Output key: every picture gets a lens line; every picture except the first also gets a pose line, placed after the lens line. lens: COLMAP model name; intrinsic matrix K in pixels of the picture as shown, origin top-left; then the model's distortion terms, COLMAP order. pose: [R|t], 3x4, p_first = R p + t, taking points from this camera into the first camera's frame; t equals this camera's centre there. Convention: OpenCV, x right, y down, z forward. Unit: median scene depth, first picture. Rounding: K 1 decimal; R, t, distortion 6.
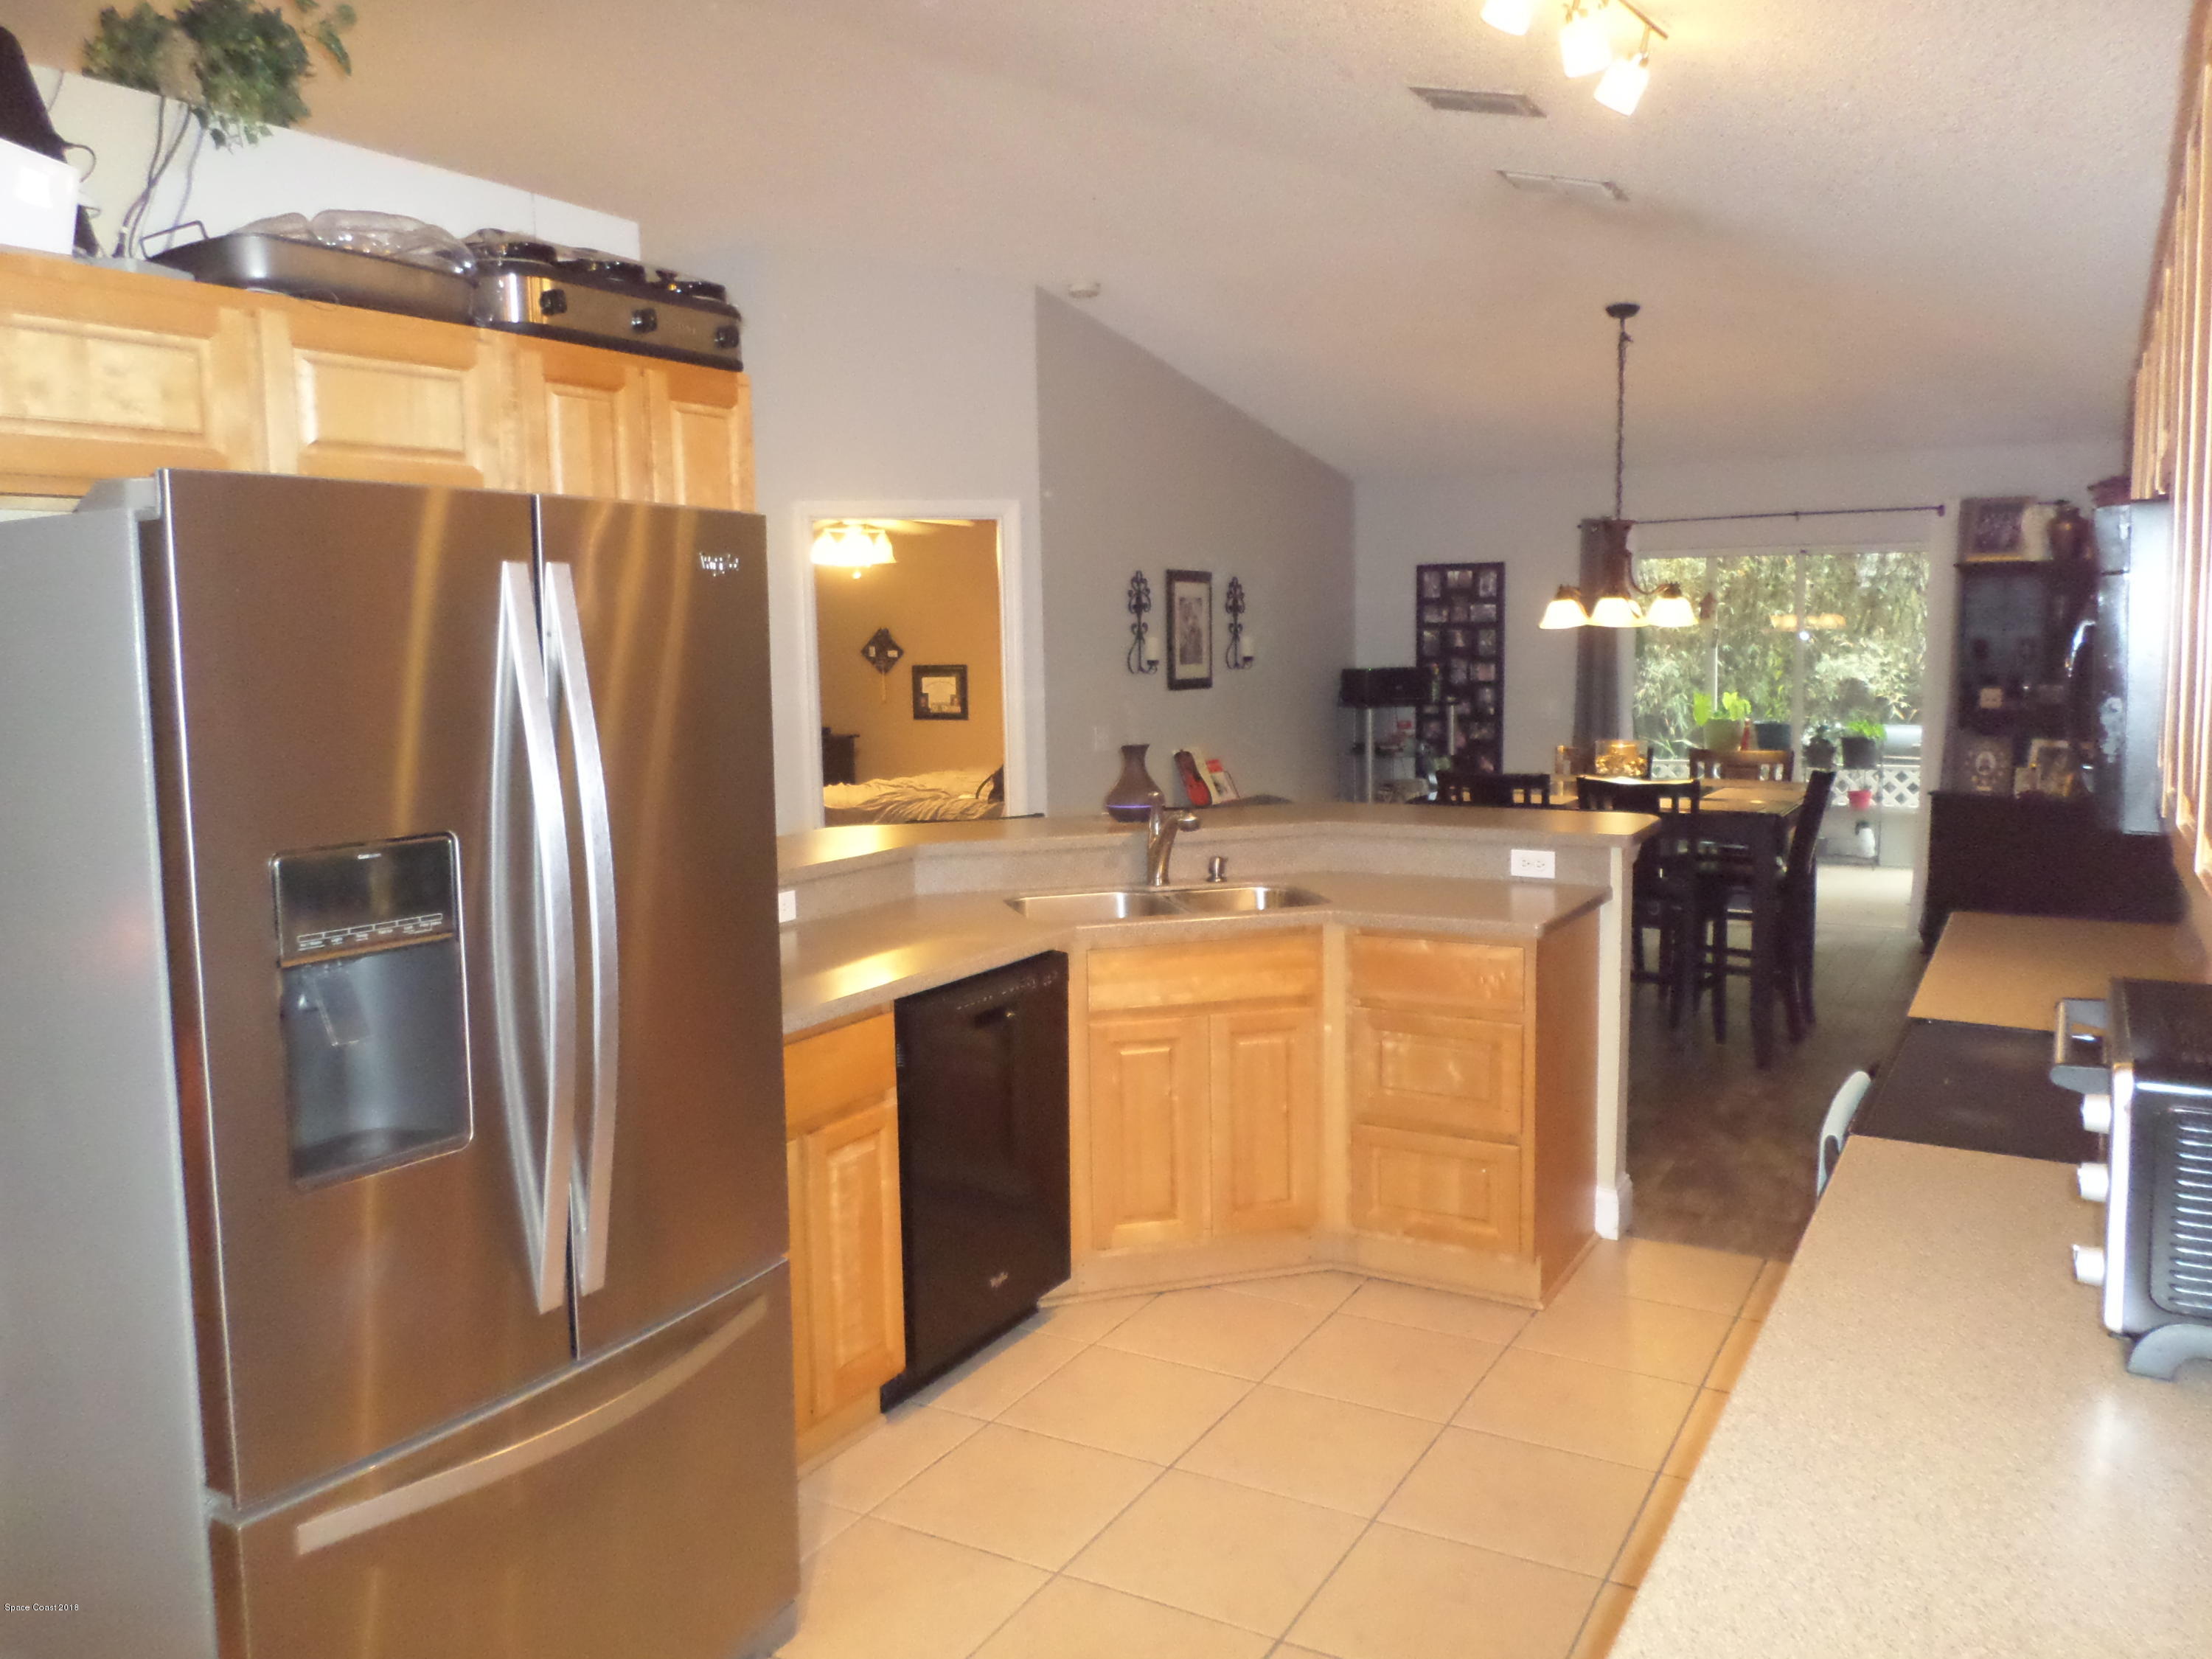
lens RADIAL K [[1684.8, 0, 1098.9], [0, 1684.8, 826.2], [0, 0, 1]] dist [-0.013429, -0.007494]
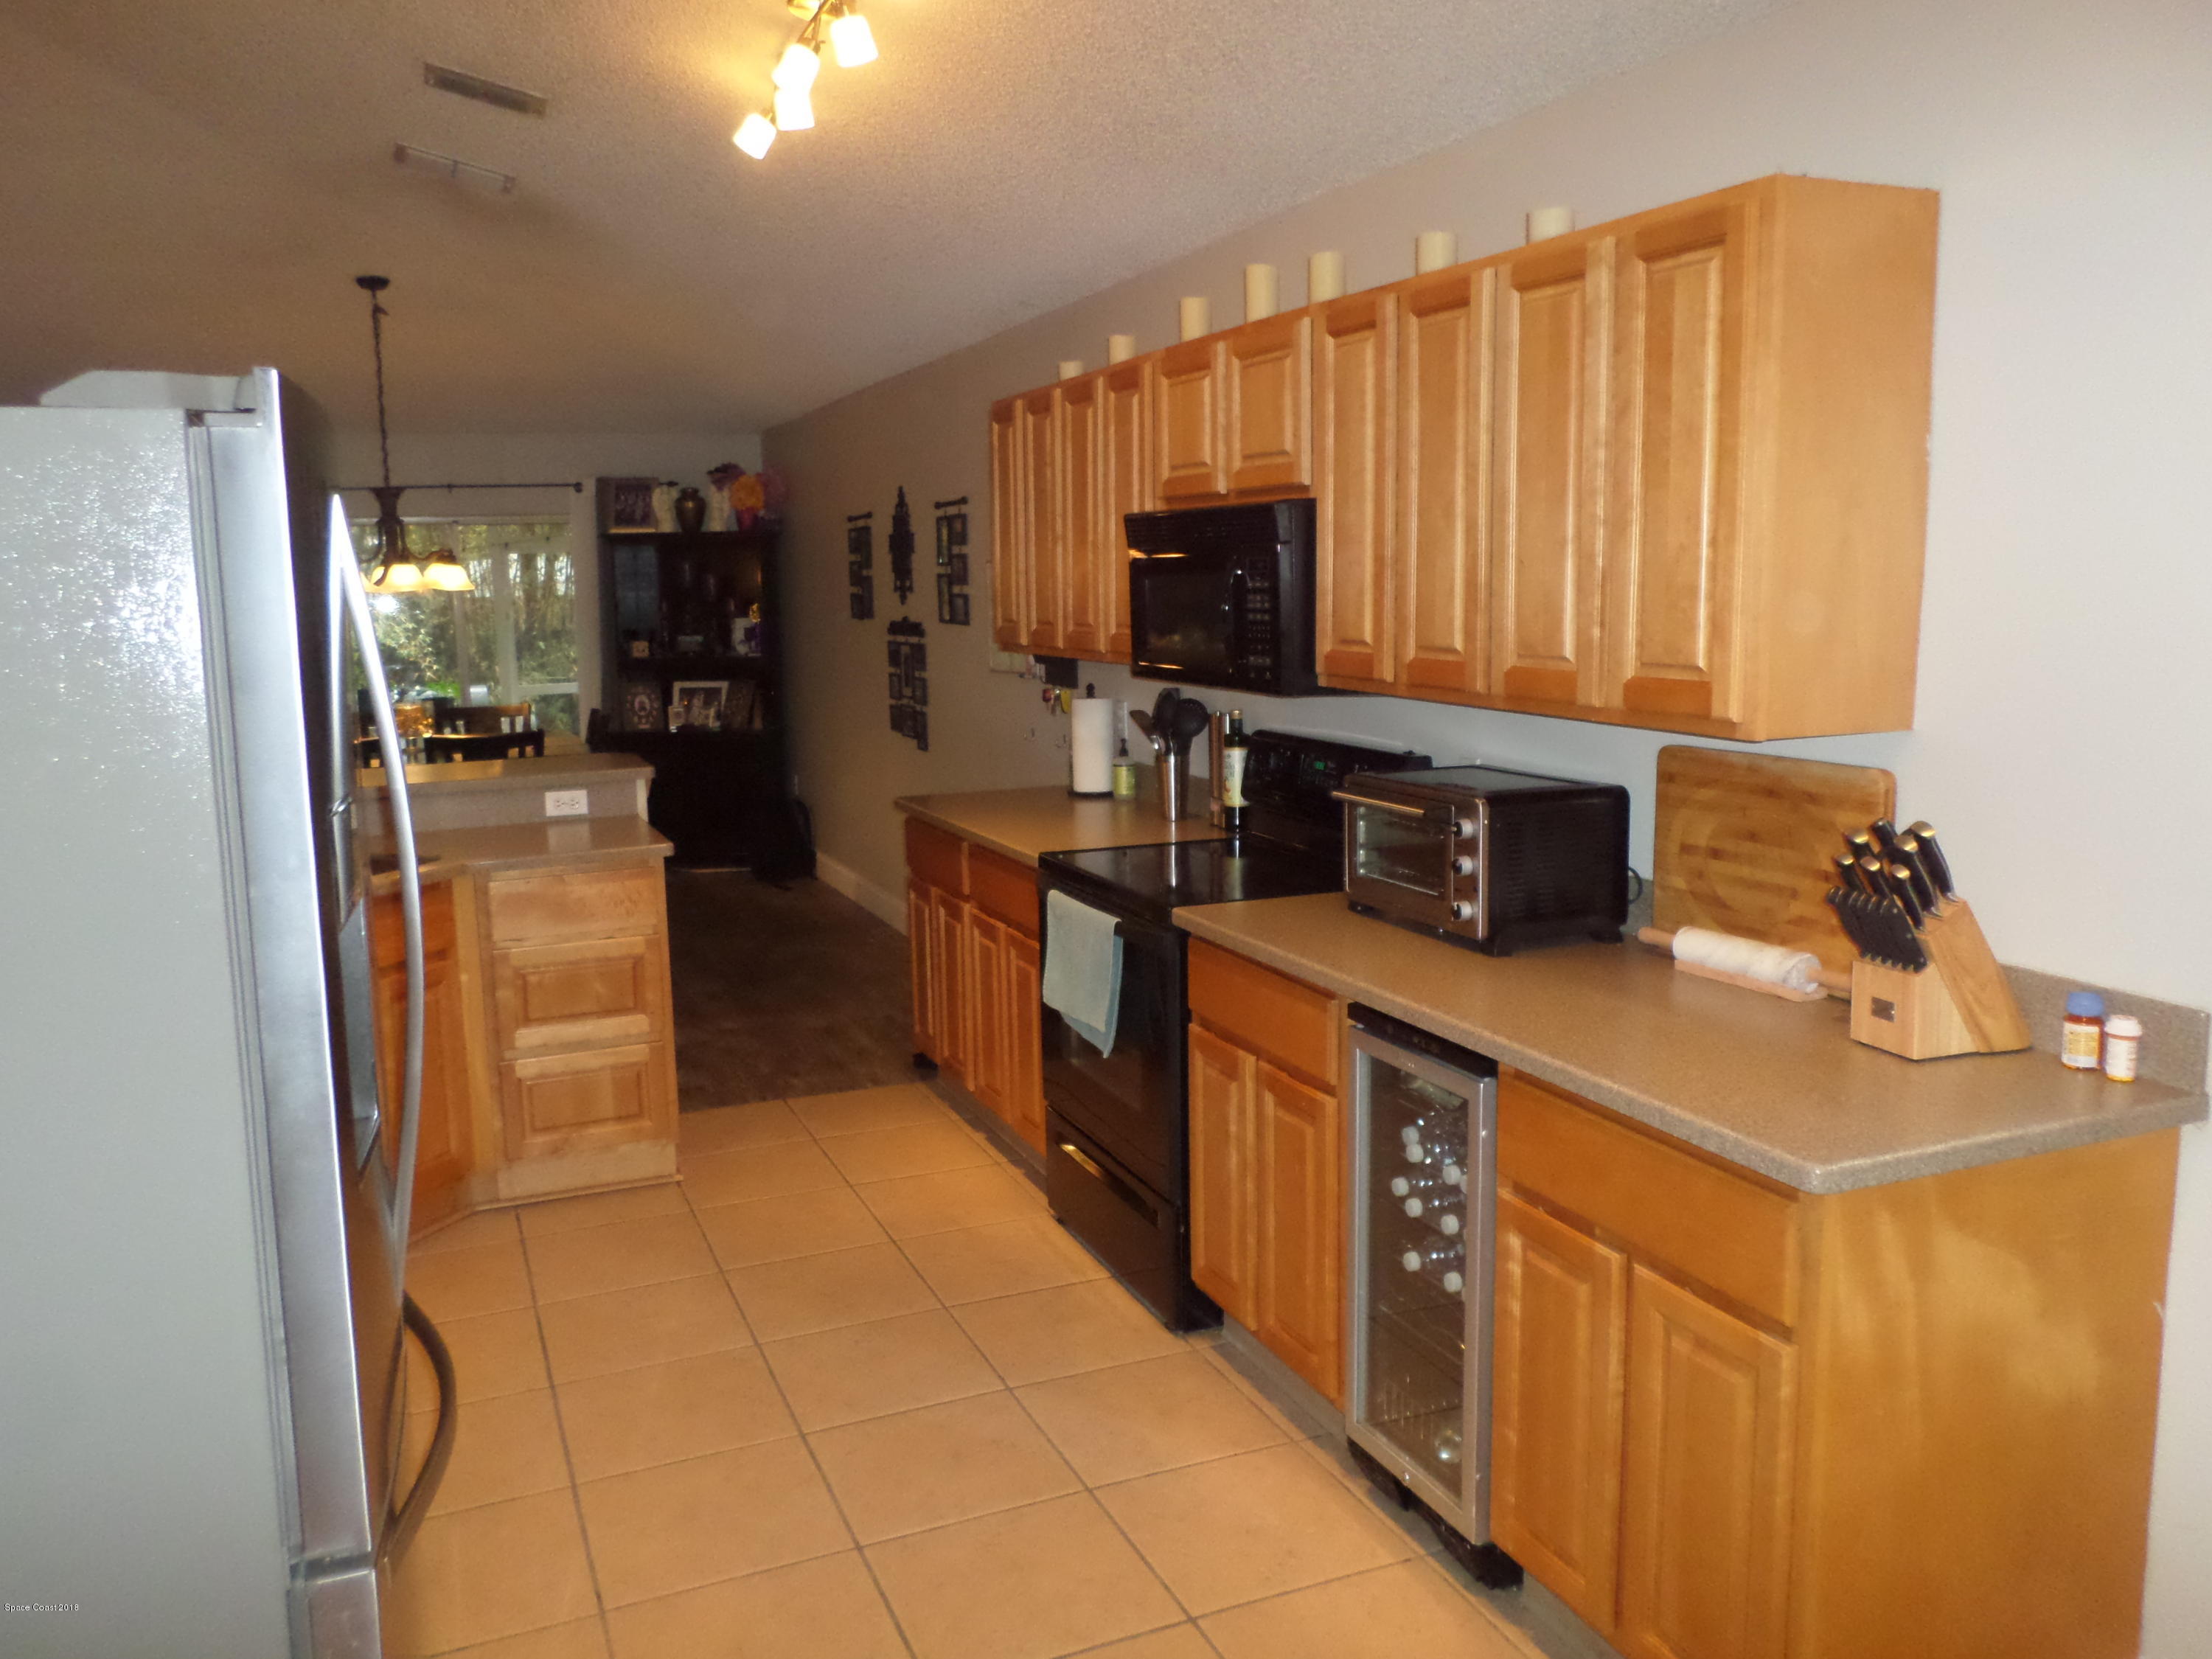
lens RADIAL K [[1684.8, 0, 1085.7], [0, 1684.8, 820.6], [0, 0, 1]] dist [-0.013429, -0.007494]
pose [[0.606670, -0.117016, 0.786294, -0.233553], [0.106574, 0.992150, 0.065424, -0.001099], [-0.787777, 0.044108, 0.614379, 0.035828]]
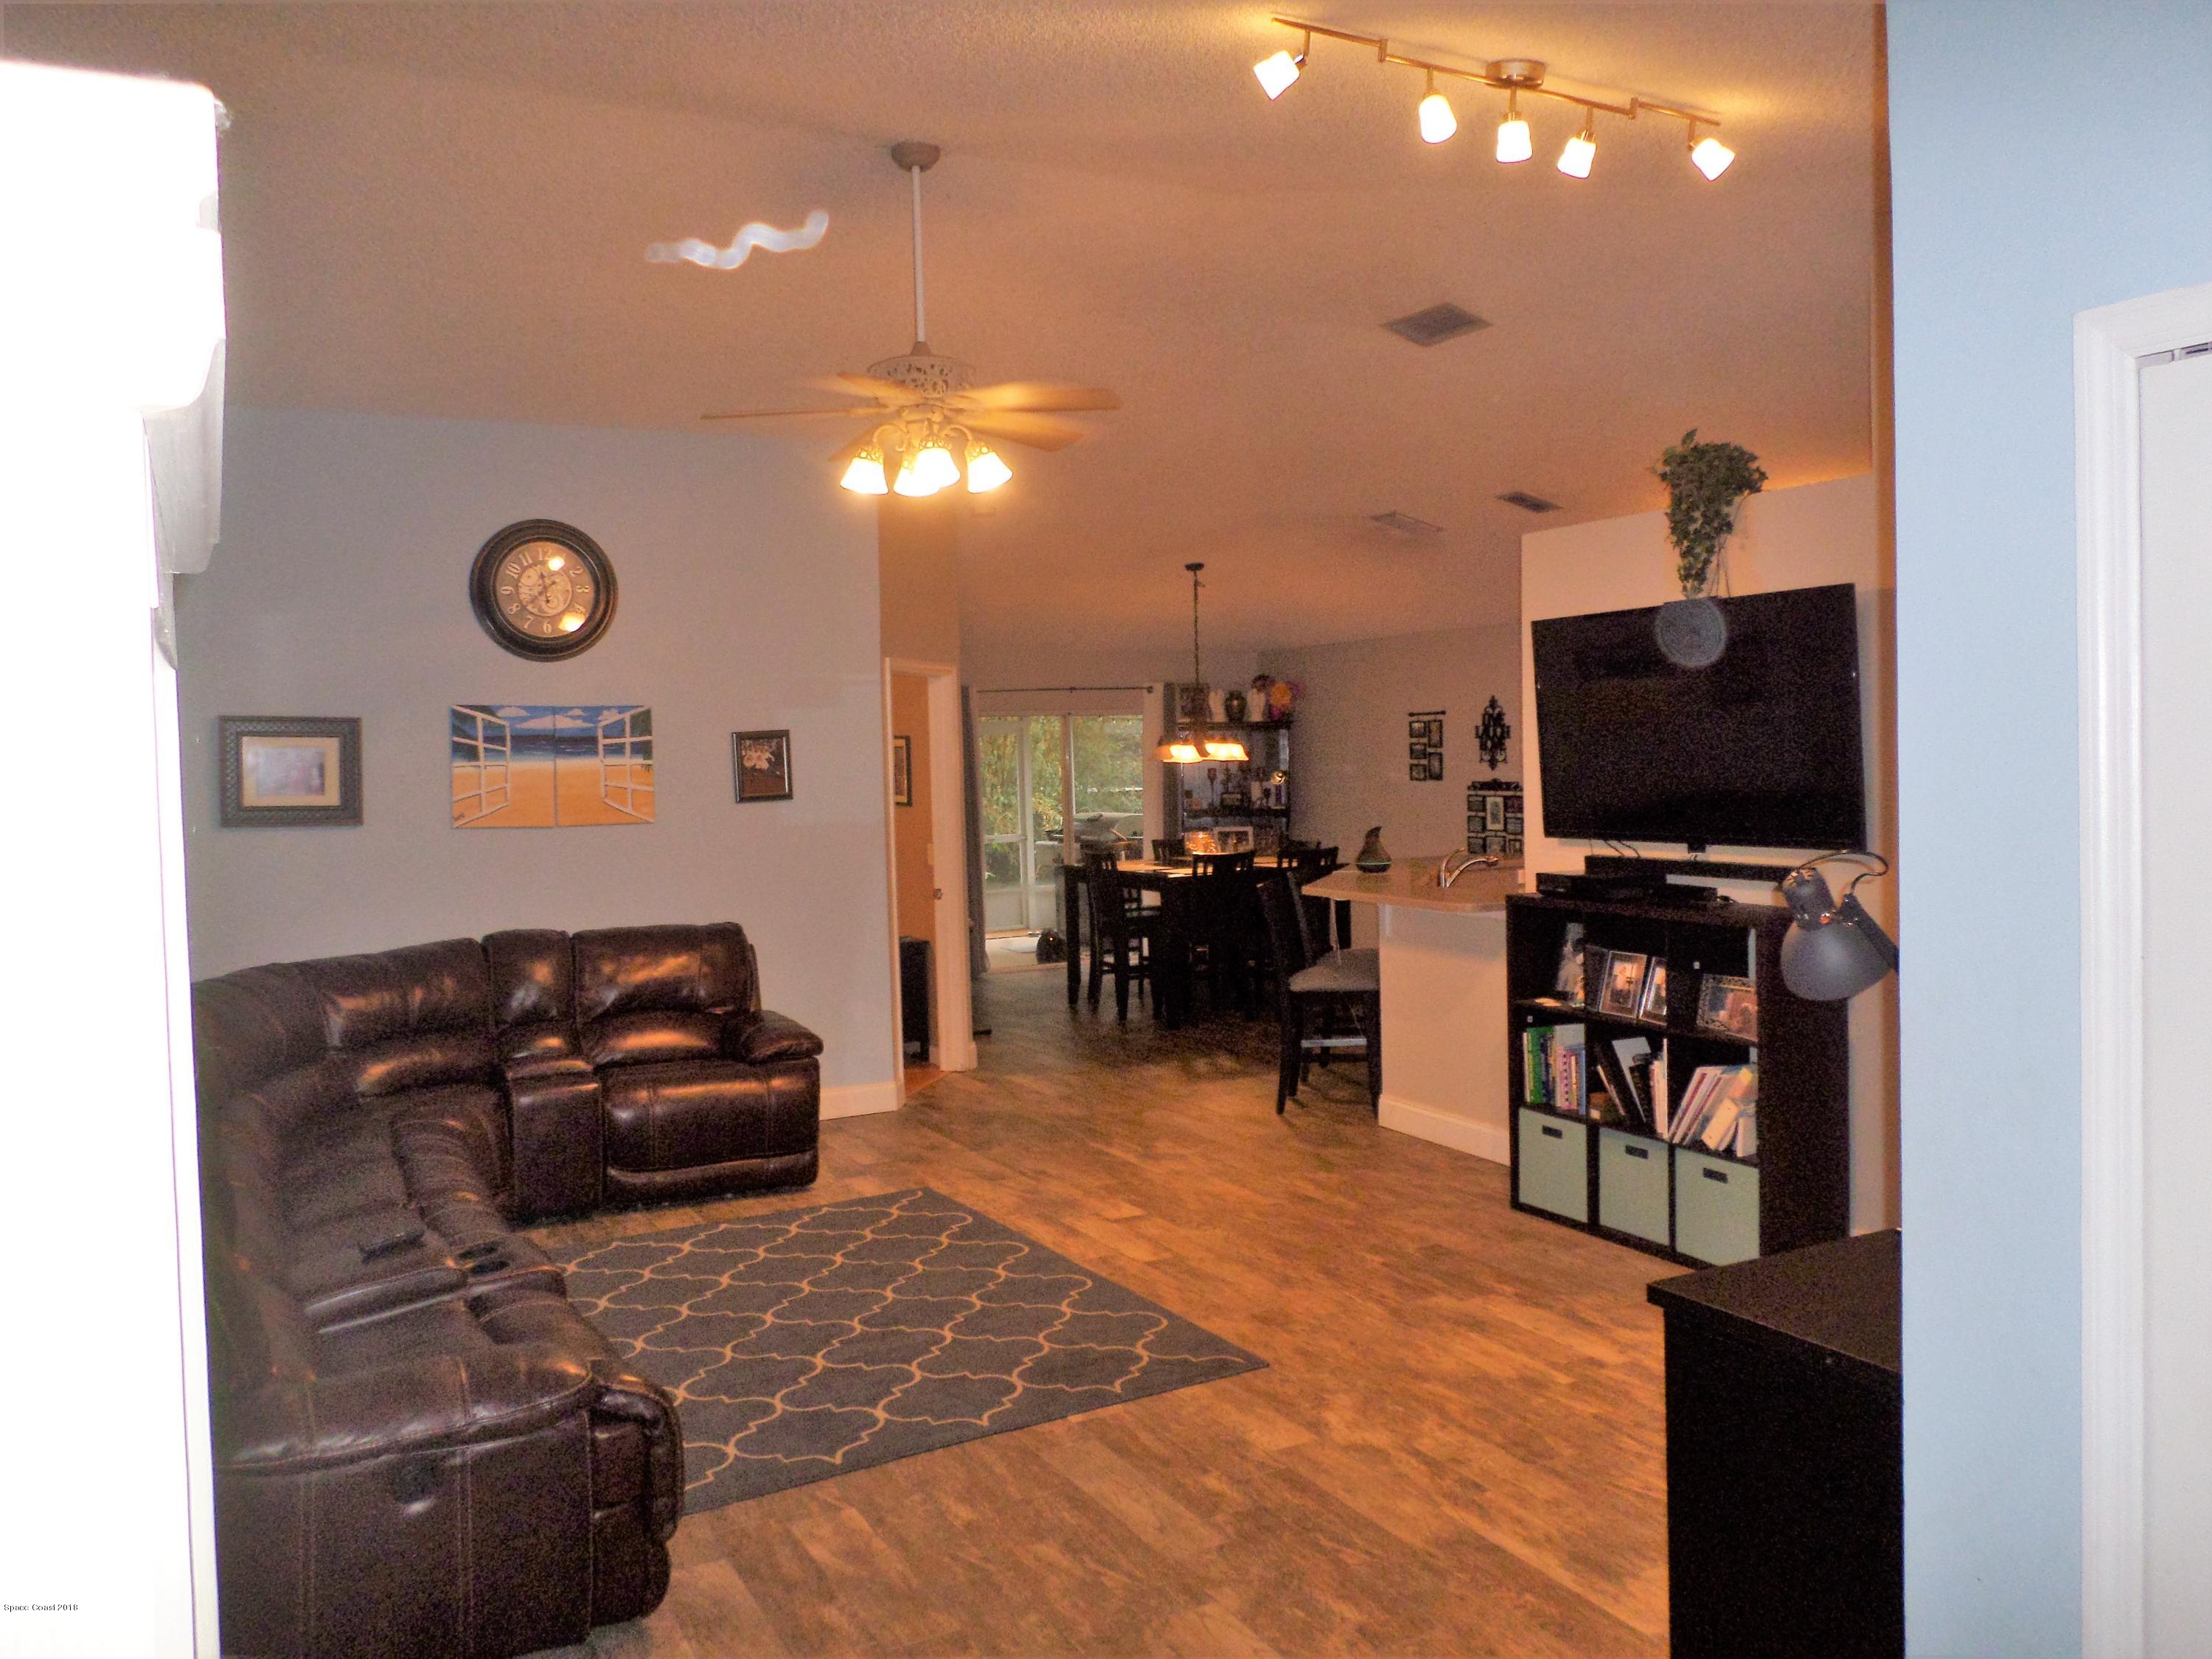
lens RADIAL K [[1684.8, 0, 1103.1], [0, 1684.8, 824.9], [0, 0, 1]] dist [-0.013429, -0.007494]
pose [[0.528511, -0.037178, 0.848112, -0.975682], [0.111360, 0.993444, -0.025847, -0.023589], [-0.841591, 0.108106, 0.529186, 0.209775]]
